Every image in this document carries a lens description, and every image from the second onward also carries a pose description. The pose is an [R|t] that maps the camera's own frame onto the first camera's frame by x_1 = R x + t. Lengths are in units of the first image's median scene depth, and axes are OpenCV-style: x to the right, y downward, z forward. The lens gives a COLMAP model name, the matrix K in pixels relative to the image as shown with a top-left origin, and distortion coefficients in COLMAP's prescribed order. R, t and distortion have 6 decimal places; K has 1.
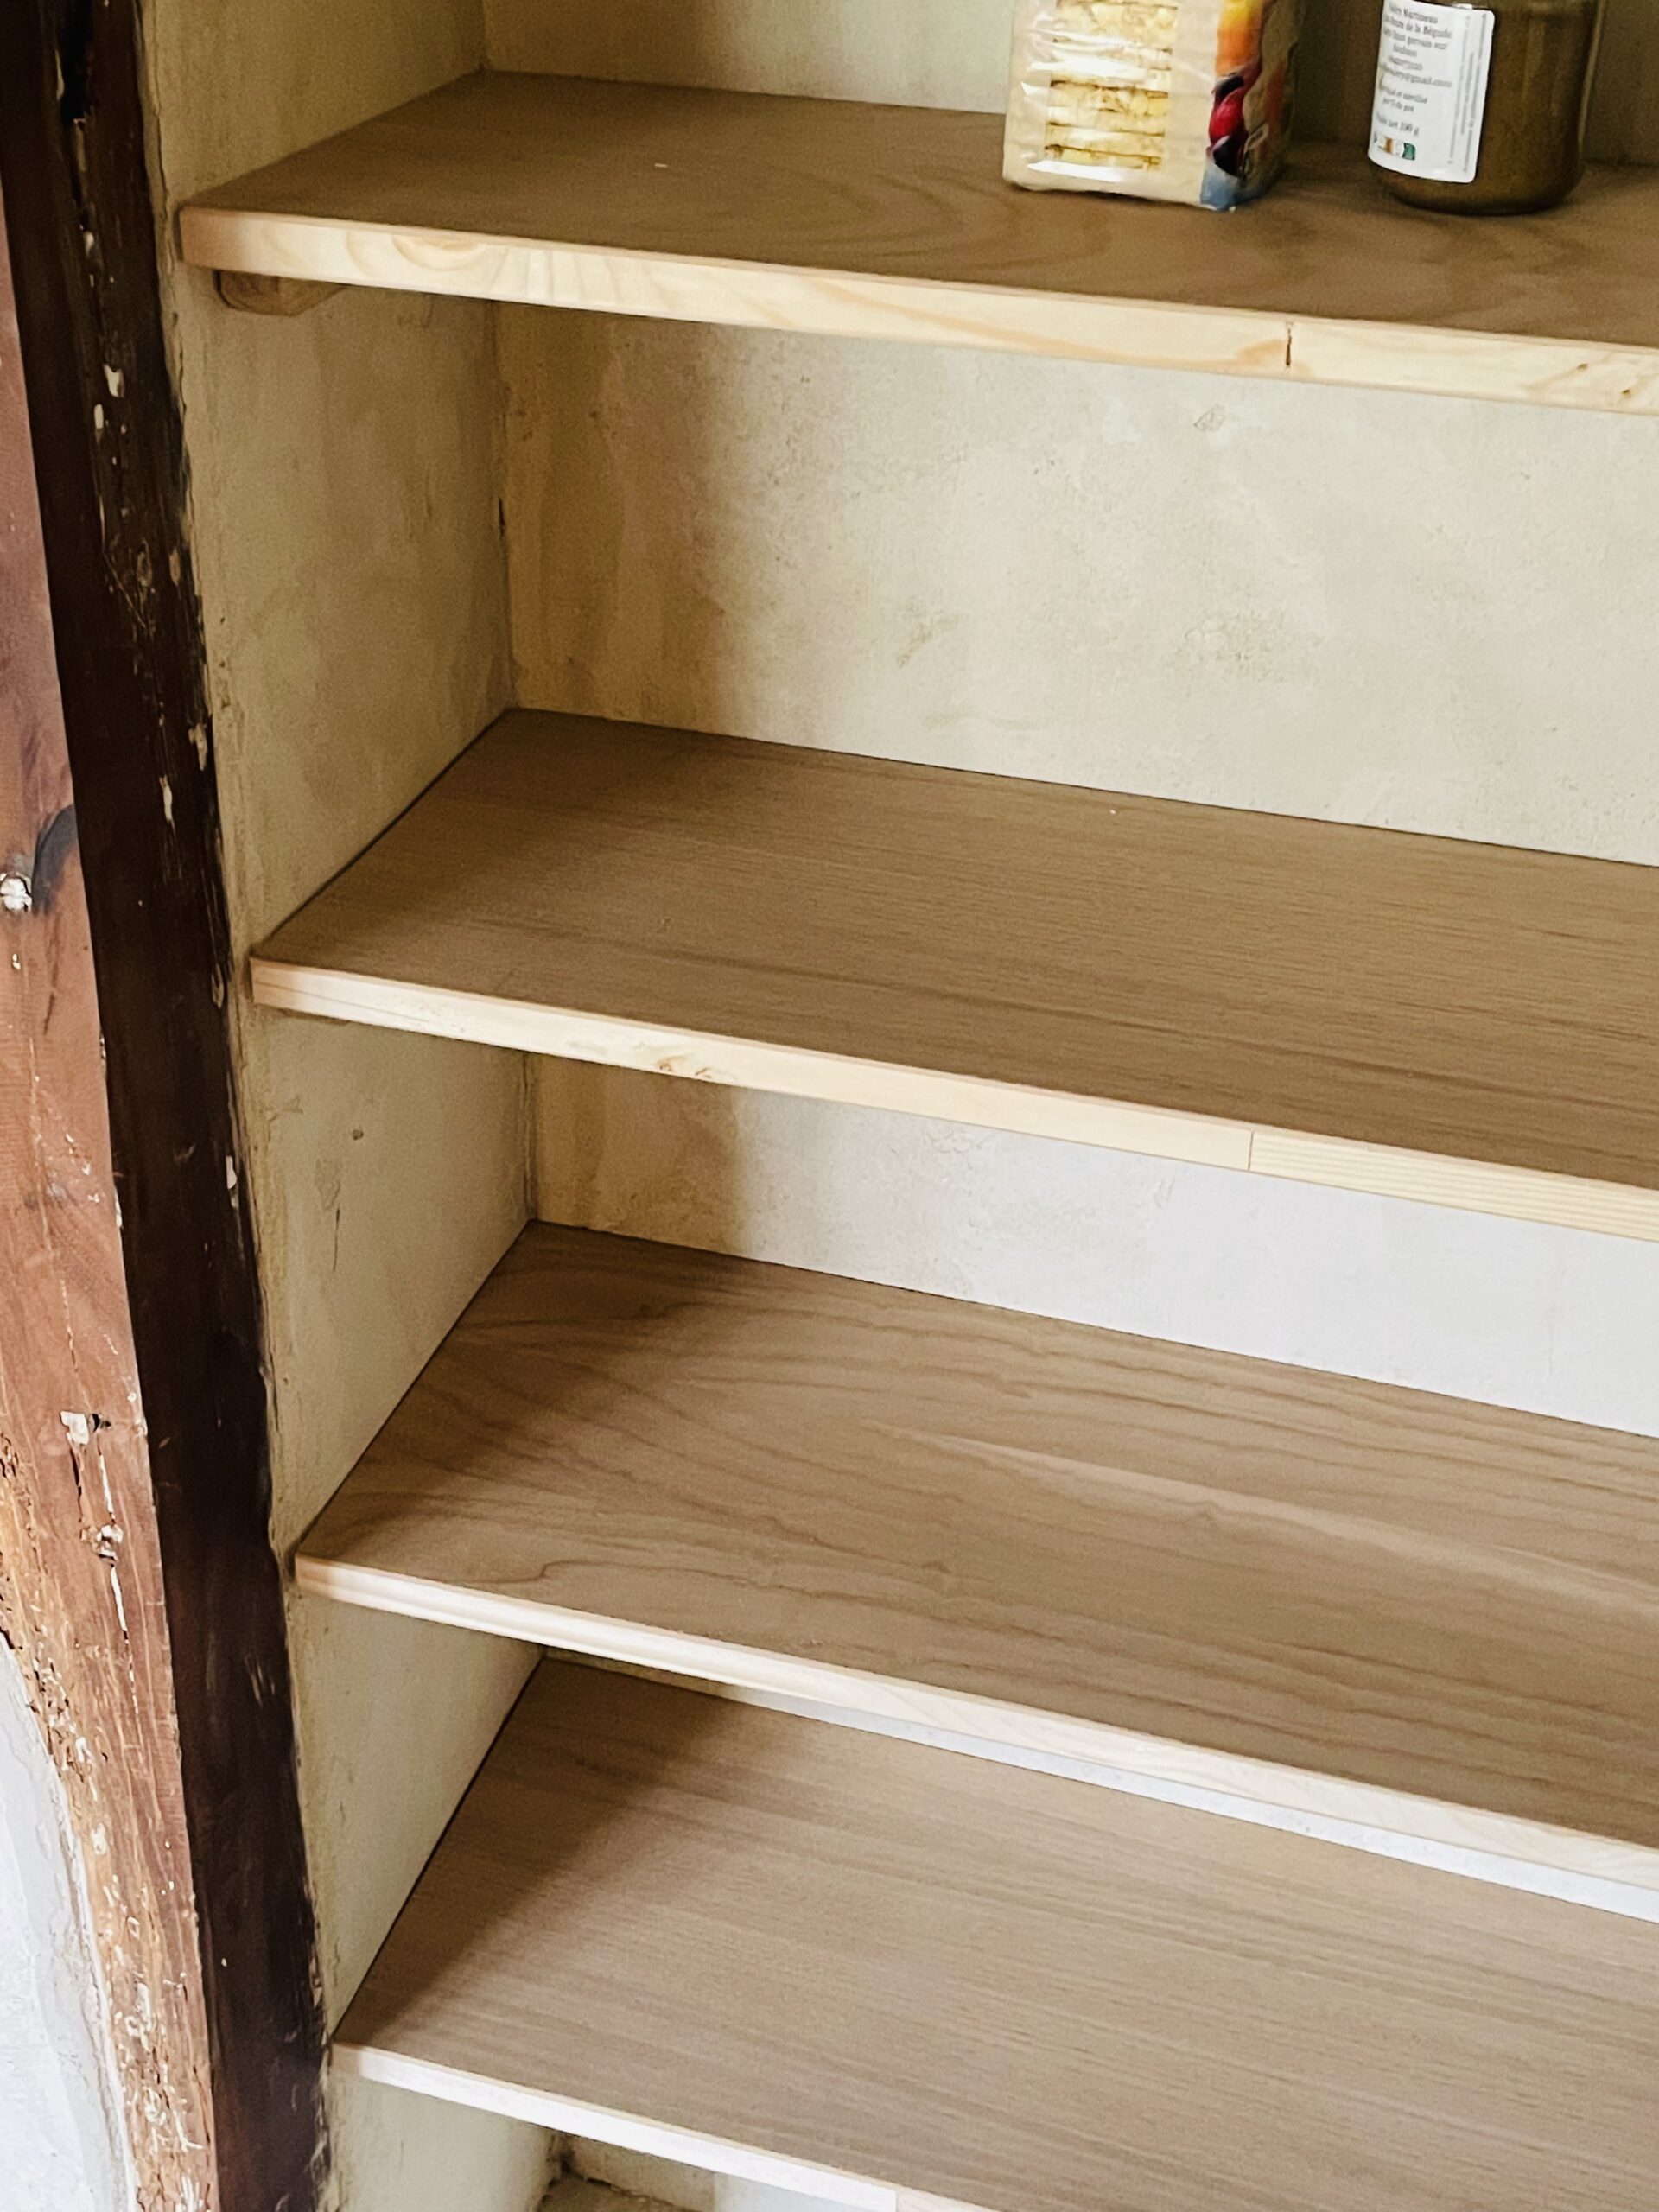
lens RADIAL K [[2977.1, 0, 829.6], [0, 2977.1, 1106.1], [0, 0, 1]] dist [0.051639, 0.000000]
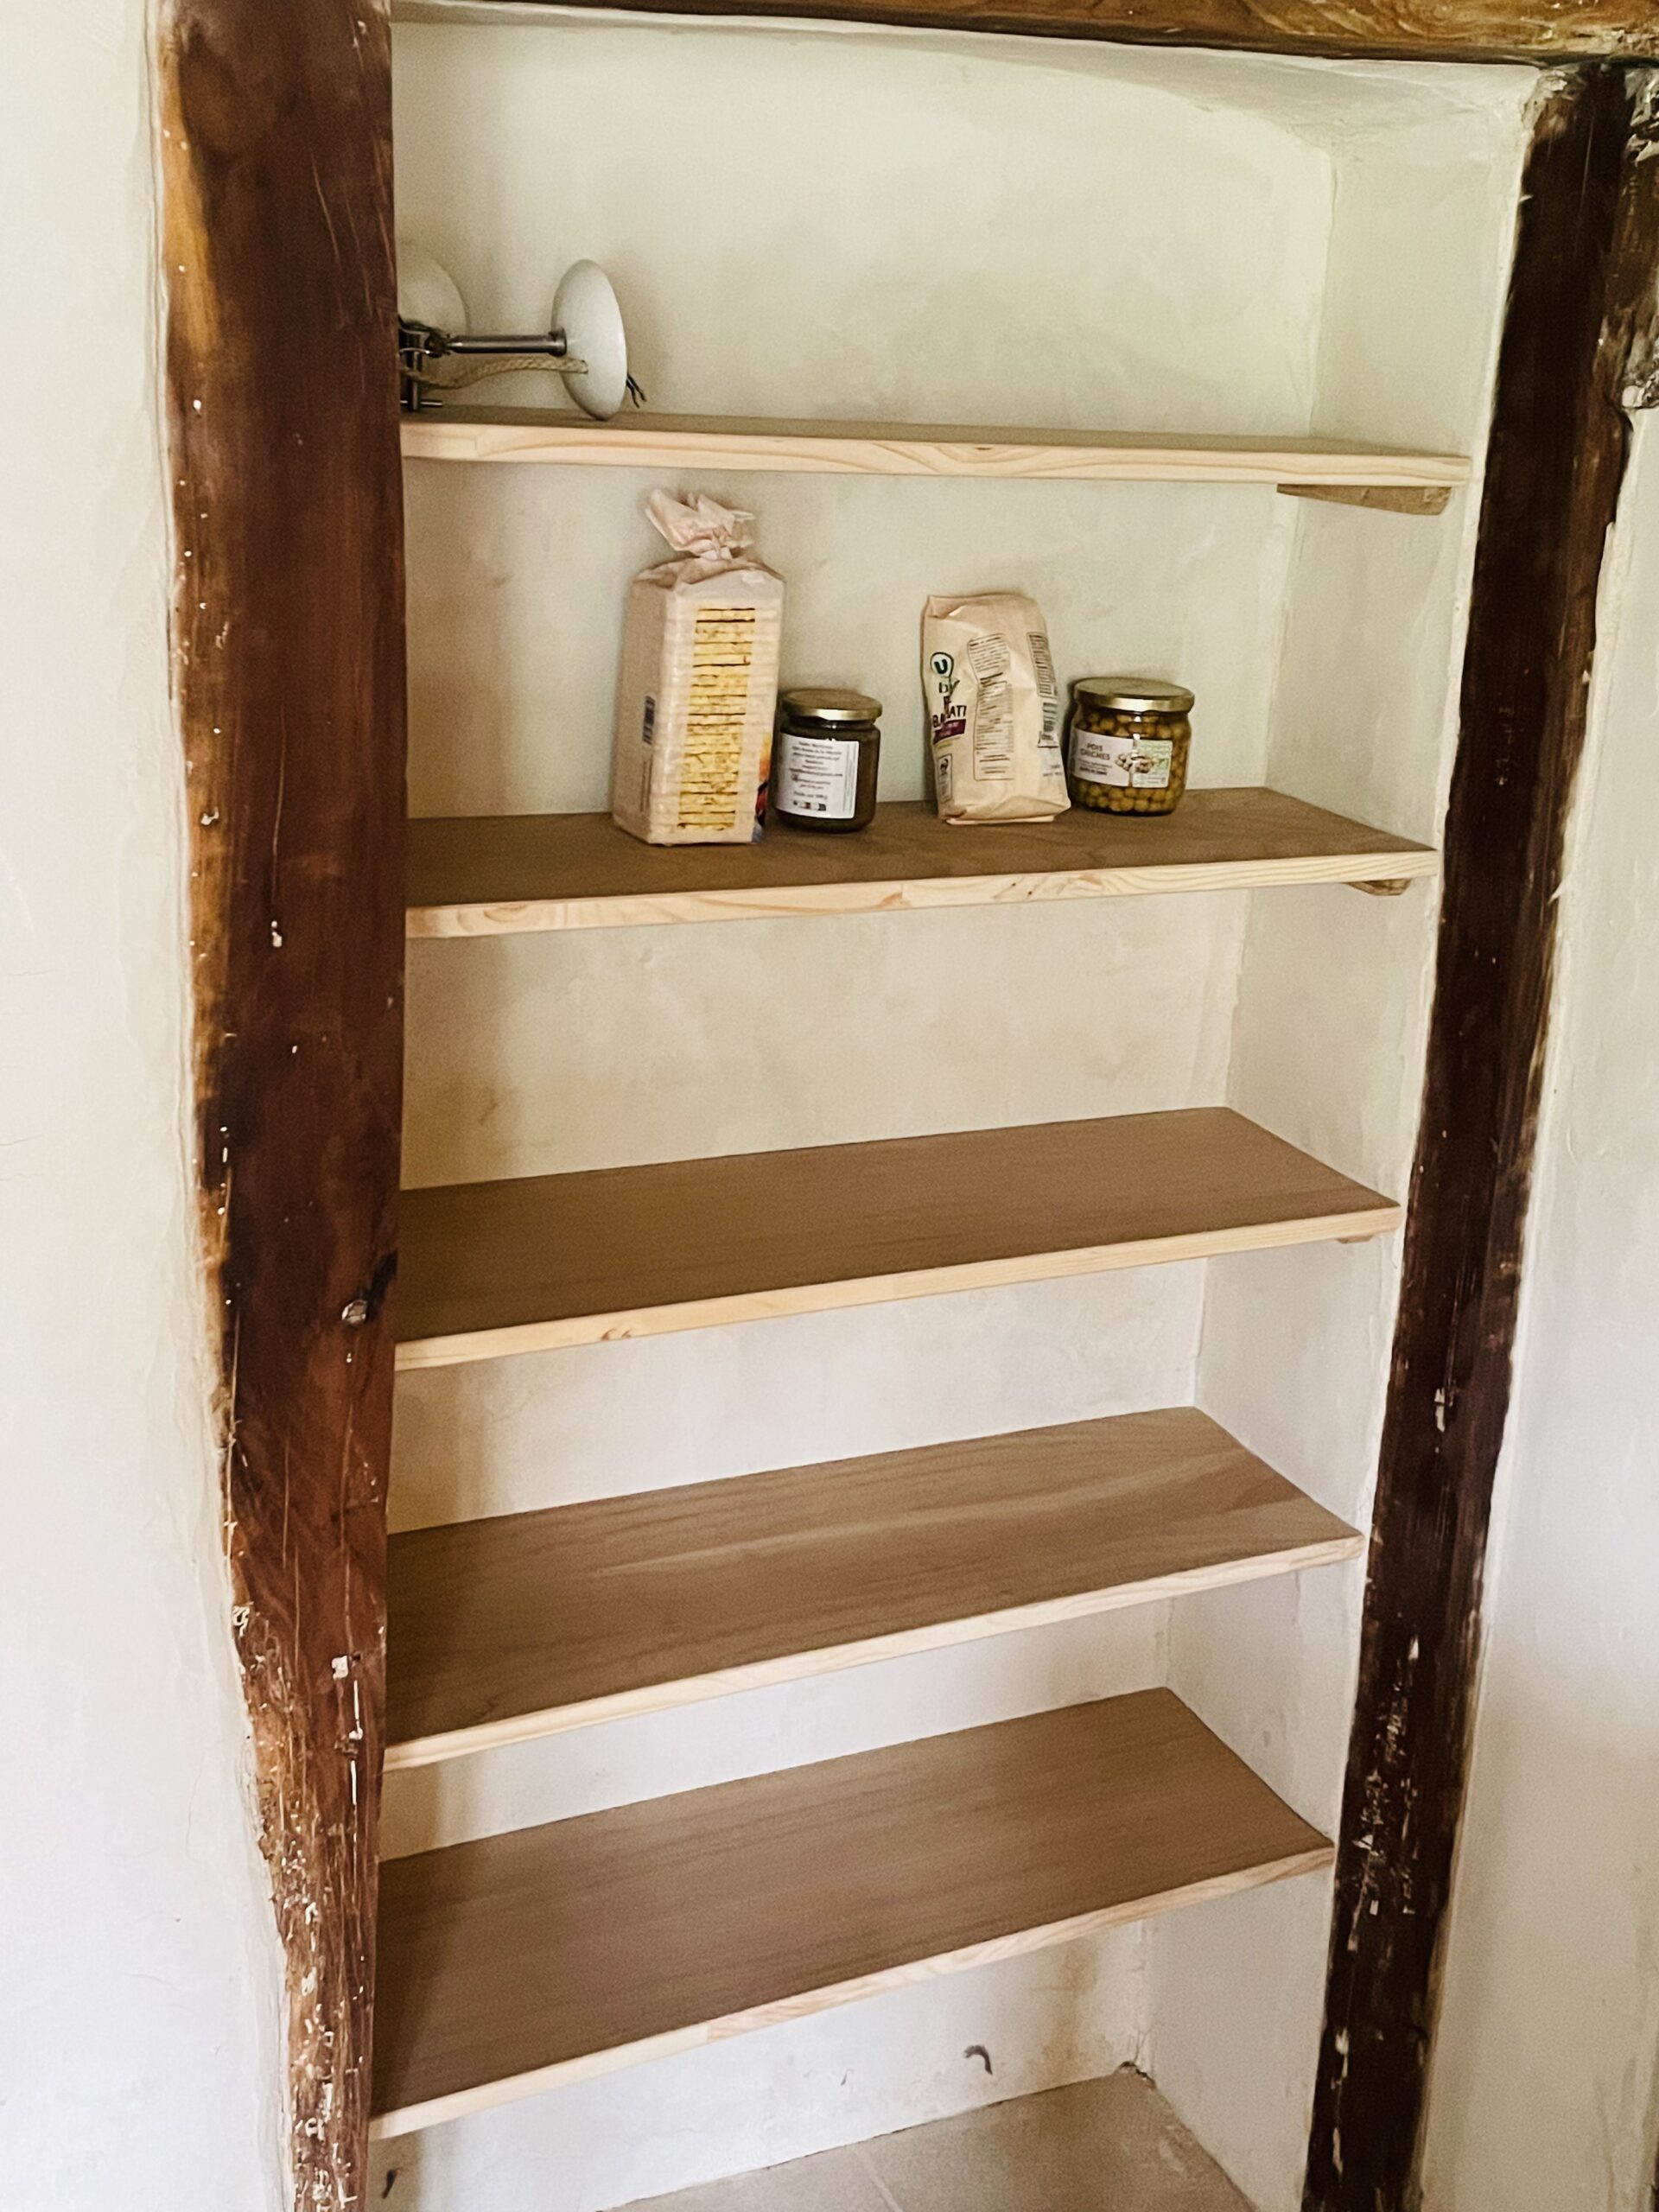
lens RADIAL K [[2608.6, 0, 829.9], [0, 2608.6, 1104.2], [0, 0, 1]] dist [0.002134, 0.000000]
pose [[0.693043, -0.187187, 0.696169, -1.021347], [0.311180, 0.948777, -0.054674, -0.018936], [-0.650275, 0.254525, 0.715793, -0.233513]]
